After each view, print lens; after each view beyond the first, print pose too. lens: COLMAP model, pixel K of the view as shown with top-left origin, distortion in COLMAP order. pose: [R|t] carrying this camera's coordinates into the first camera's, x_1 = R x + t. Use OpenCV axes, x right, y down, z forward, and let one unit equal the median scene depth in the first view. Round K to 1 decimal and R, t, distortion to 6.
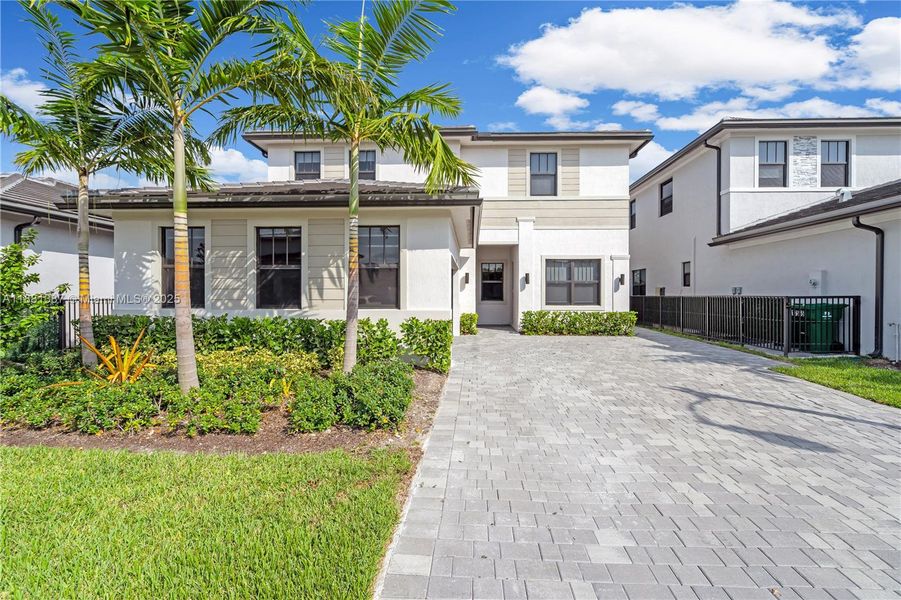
lens RADIAL K [[419.6, 0, 447.0], [0, 419.6, 294.5], [0, 0, 1]] dist [-0.000644, -0.000200]
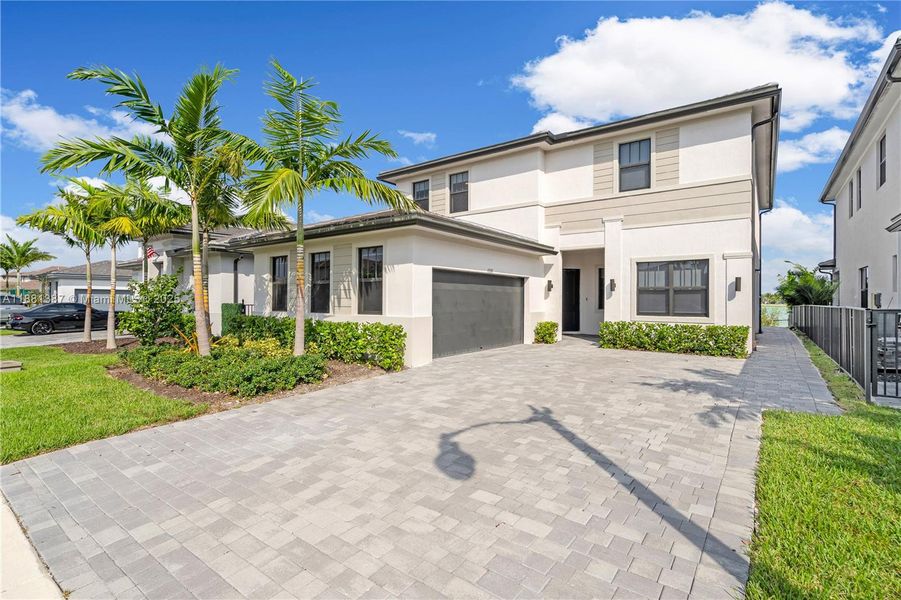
lens RADIAL K [[419.6, 0, 447.0], [0, 419.6, 294.5], [0, 0, 1]] dist [-0.000644, -0.000200]
pose [[0.829268, -0.005055, -0.558828, 0.423419], [-0.002538, 0.999915, -0.012811, -0.005867], [0.558845, 0.012042, 0.829185, 0.063441]]
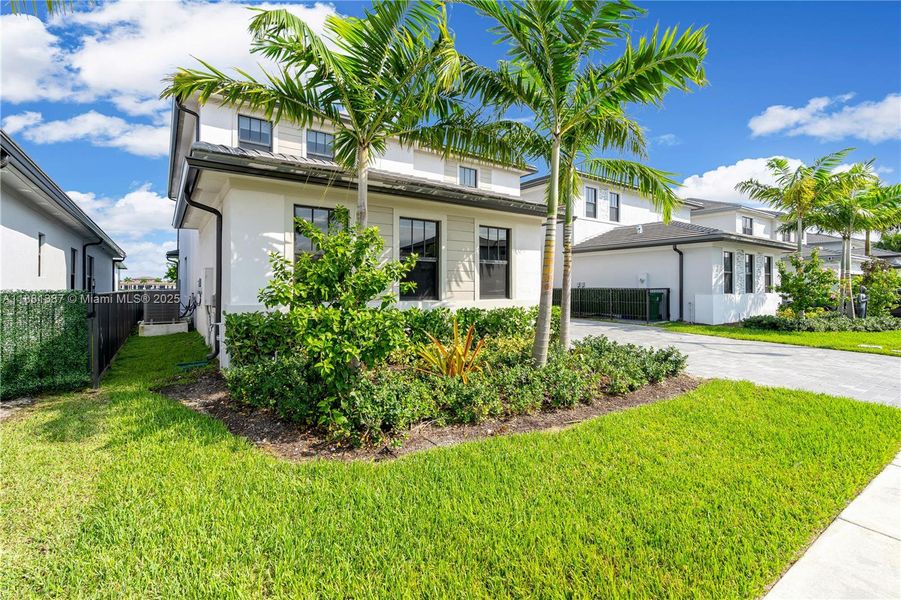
lens RADIAL K [[419.6, 0, 447.0], [0, 419.6, 294.5], [0, 0, 1]] dist [-0.000644, -0.000200]
pose [[0.793477, -0.008757, 0.608537, -0.589022], [-0.001418, 0.999867, 0.016237, 0.001959], [-0.608599, -0.013747, 0.793359, 0.095784]]
